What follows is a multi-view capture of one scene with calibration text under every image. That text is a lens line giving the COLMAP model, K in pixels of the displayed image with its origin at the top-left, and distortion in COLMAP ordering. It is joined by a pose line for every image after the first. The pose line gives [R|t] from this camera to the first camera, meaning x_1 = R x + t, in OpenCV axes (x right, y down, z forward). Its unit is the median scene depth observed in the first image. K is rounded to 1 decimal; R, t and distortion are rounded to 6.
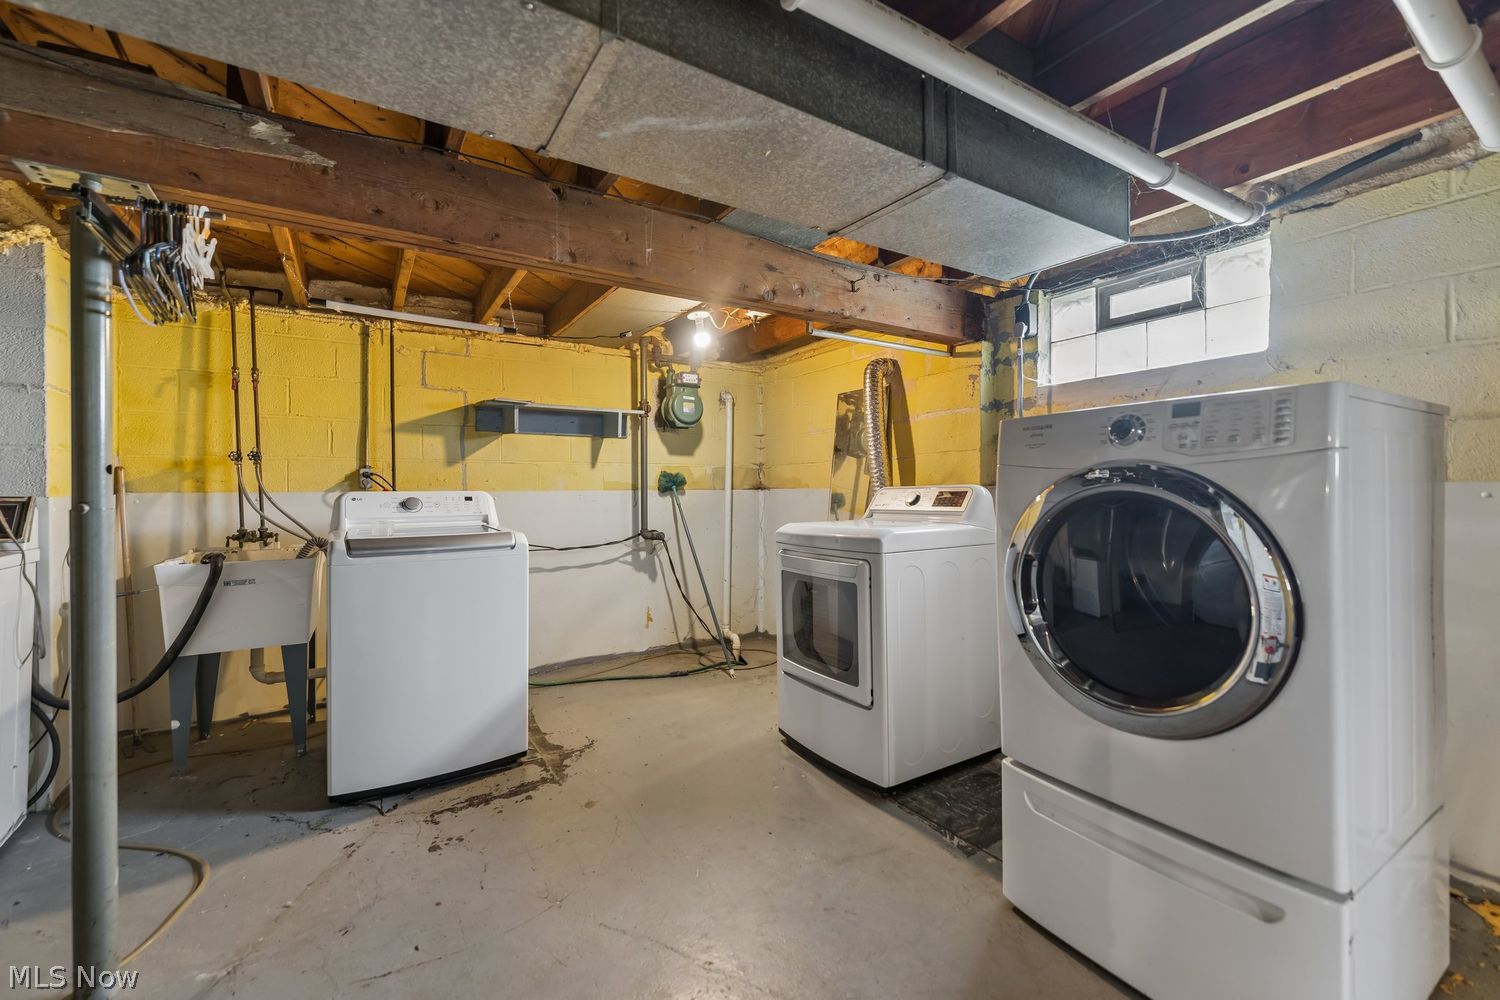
lens RADIAL K [[595.3, 0, 748.5], [0, 595.3, 503.0], [0, 0, 1]] dist [0.000707, -0.000142]
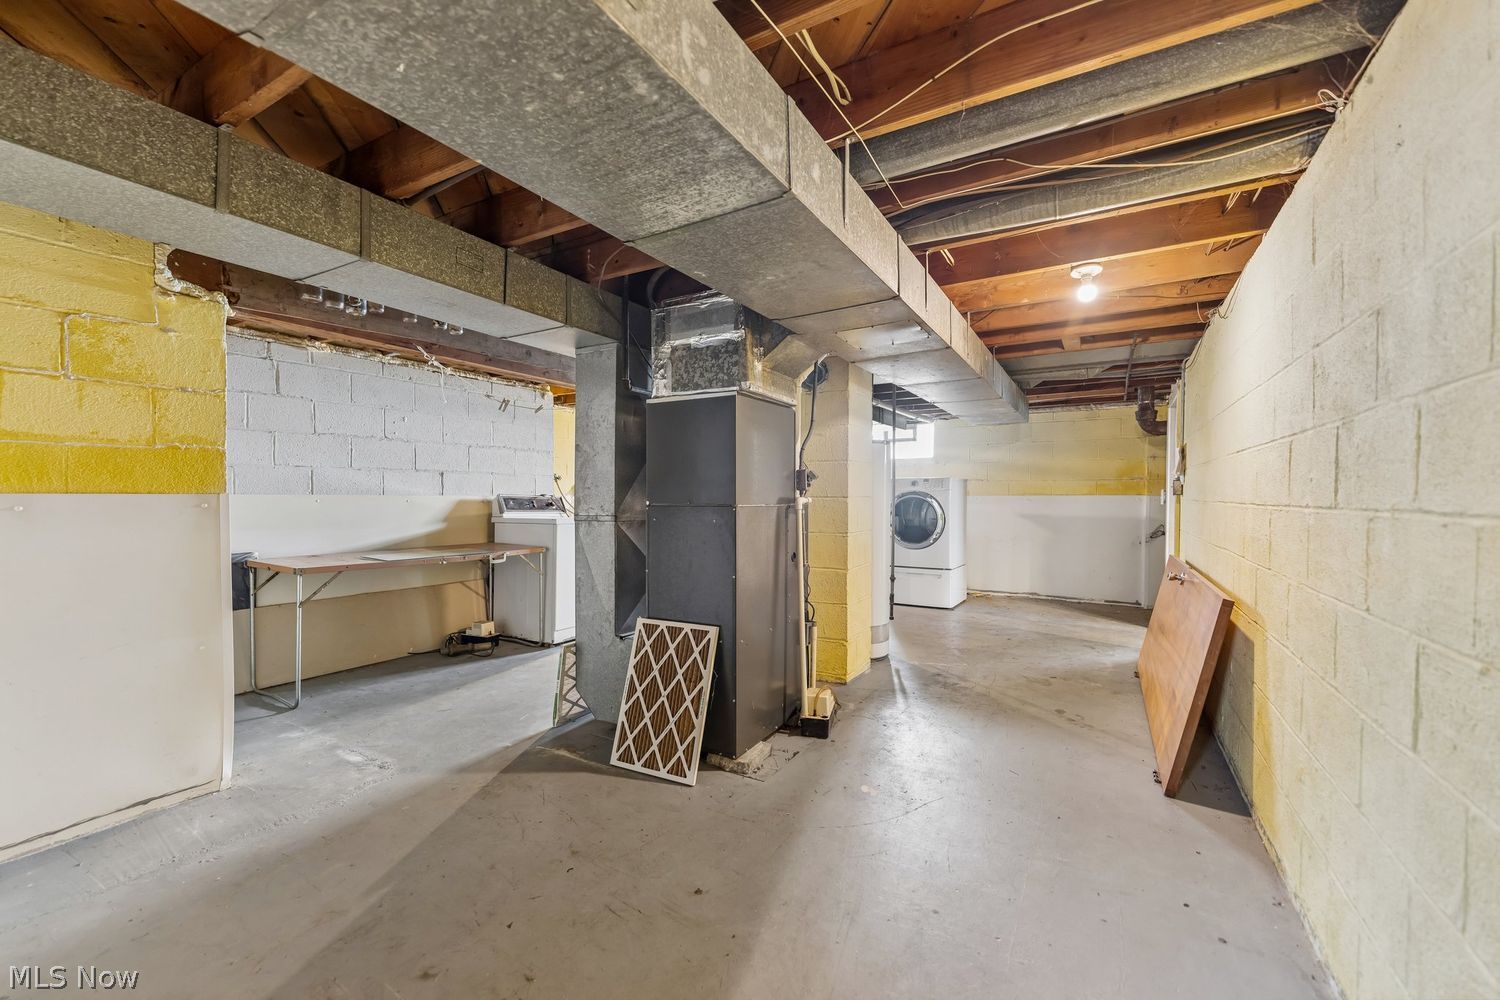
lens RADIAL K [[595.3, 0, 748.5], [0, 595.3, 503.0], [0, 0, 1]] dist [0.000707, -0.000142]
pose [[0.901195, 0.006685, 0.433362, -2.016364], [0.001068, 0.999844, -0.017643, 0.089767], [-0.433413, 0.016363, 0.901047, -2.088268]]
